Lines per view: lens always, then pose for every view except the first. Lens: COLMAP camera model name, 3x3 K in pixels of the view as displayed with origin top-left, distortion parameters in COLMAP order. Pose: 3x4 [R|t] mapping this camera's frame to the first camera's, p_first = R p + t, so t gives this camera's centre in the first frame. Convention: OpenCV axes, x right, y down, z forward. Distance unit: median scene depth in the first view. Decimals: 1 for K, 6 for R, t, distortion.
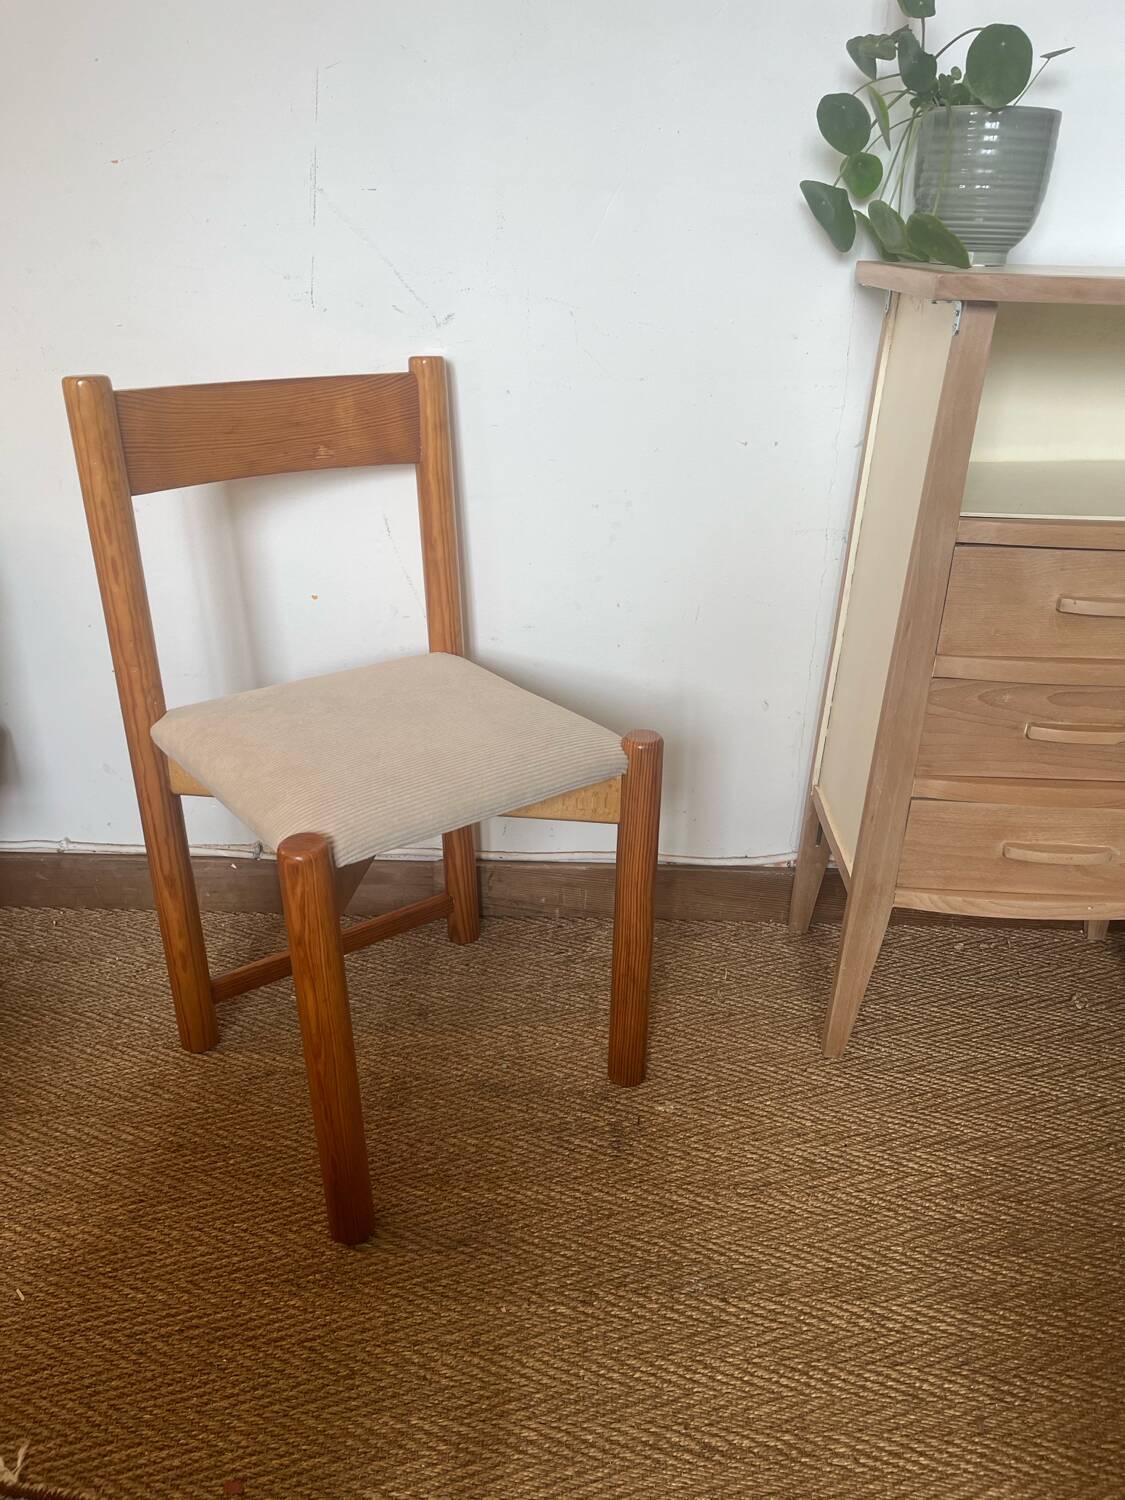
lens RADIAL K [[1125.7, 0, 562.9], [0, 1125.7, 752.8], [0, 0, 1]] dist [0.050313, -0.064182]
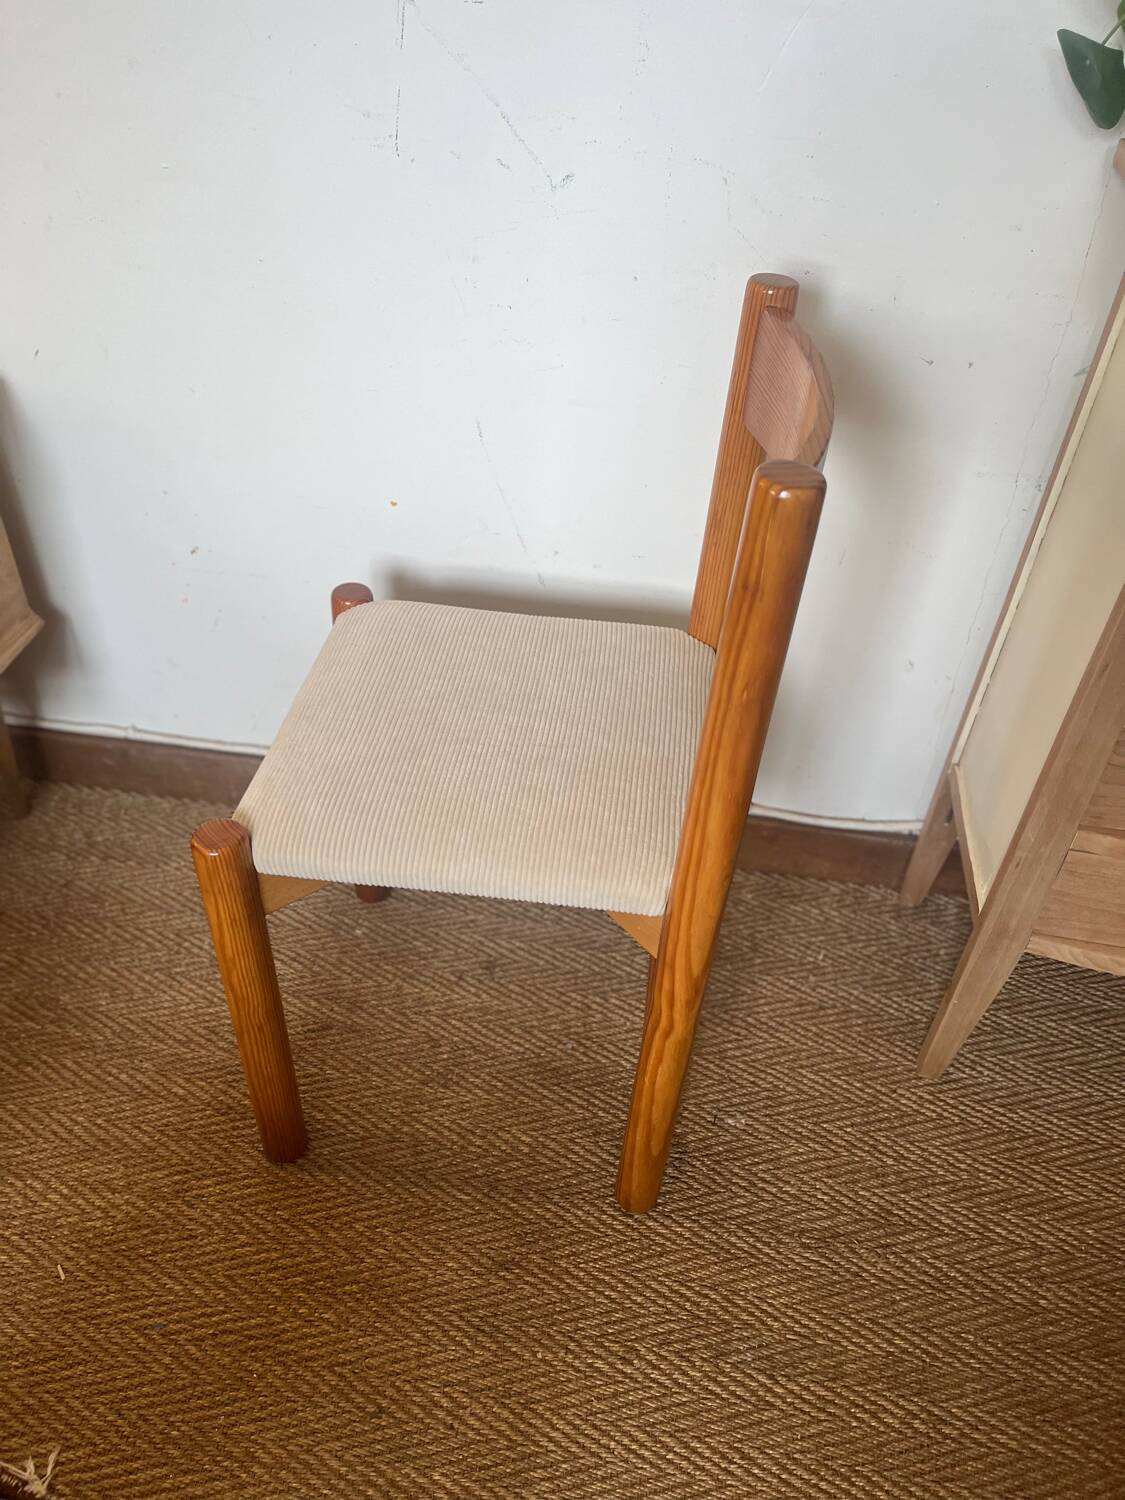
lens RADIAL K [[1125.7, 0, 562.9], [0, 1125.7, 752.8], [0, 0, 1]] dist [0.050313, -0.064182]
pose [[0.991336, 0.095017, -0.090687, 0.005714], [-0.071132, 0.968786, 0.237475, -0.212015], [0.110421, -0.228967, 0.967151, 0.170249]]
